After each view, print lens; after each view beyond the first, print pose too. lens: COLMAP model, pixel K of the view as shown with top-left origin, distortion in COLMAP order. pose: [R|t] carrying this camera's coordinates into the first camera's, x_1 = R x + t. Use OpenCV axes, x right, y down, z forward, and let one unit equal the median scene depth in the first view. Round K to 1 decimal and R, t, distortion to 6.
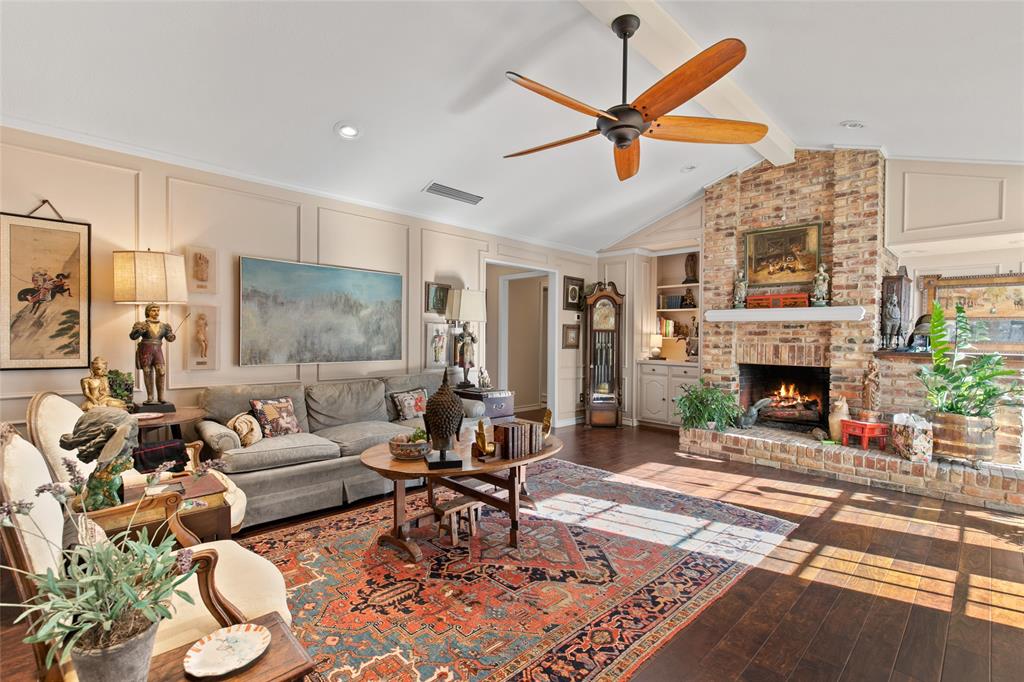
lens RADIAL K [[465.9, 0, 508.4], [0, 465.9, 343.3], [0, 0, 1]] dist [0.002908, -0.000831]
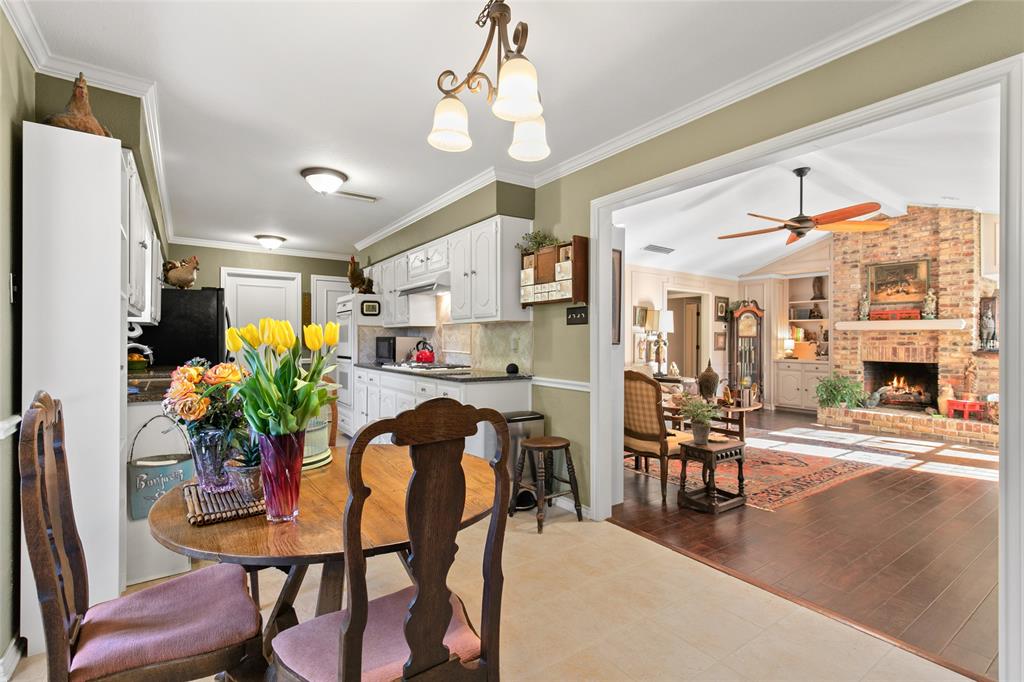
lens RADIAL K [[465.9, 0, 509.3], [0, 465.9, 339.0], [0, 0, 1]] dist [0.002908, -0.000831]
pose [[0.987421, -0.005204, -0.158026, -0.331416], [0.002266, 0.999821, -0.018762, 0.002779], [0.158096, 0.018168, 0.987257, -0.541457]]
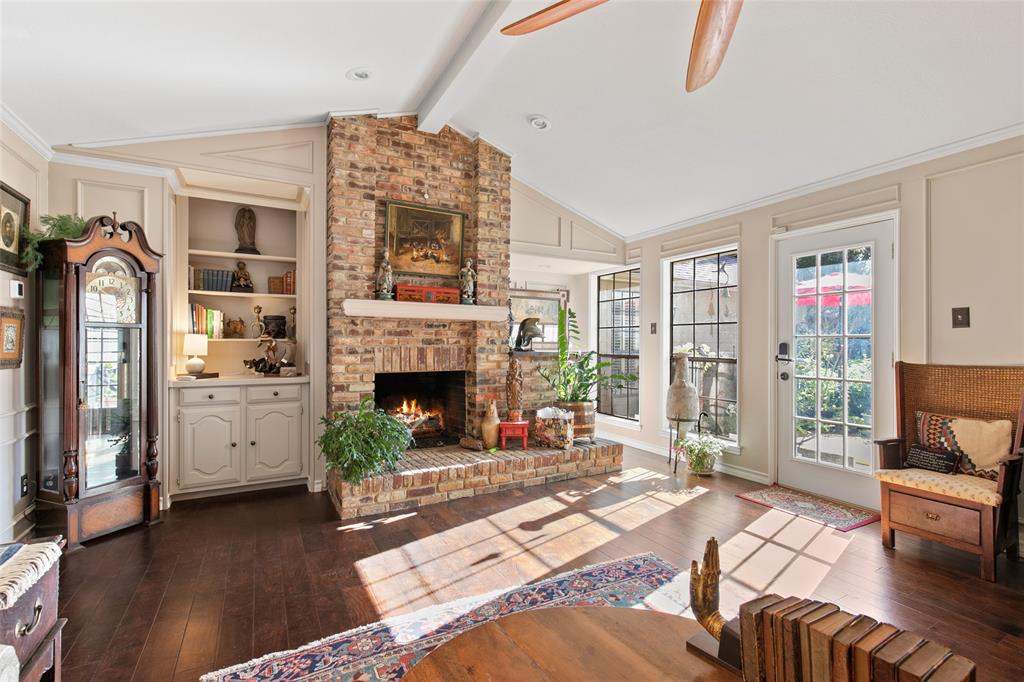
lens RADIAL K [[465.9, 0, 513.9], [0, 465.9, 340.0], [0, 0, 1]] dist [0.002908, -0.000831]
pose [[0.247493, -0.007090, 0.968864, -0.185431], [0.013070, 0.999907, 0.003978, -0.011436], [-0.968801, 0.011678, 0.247563, 0.651693]]
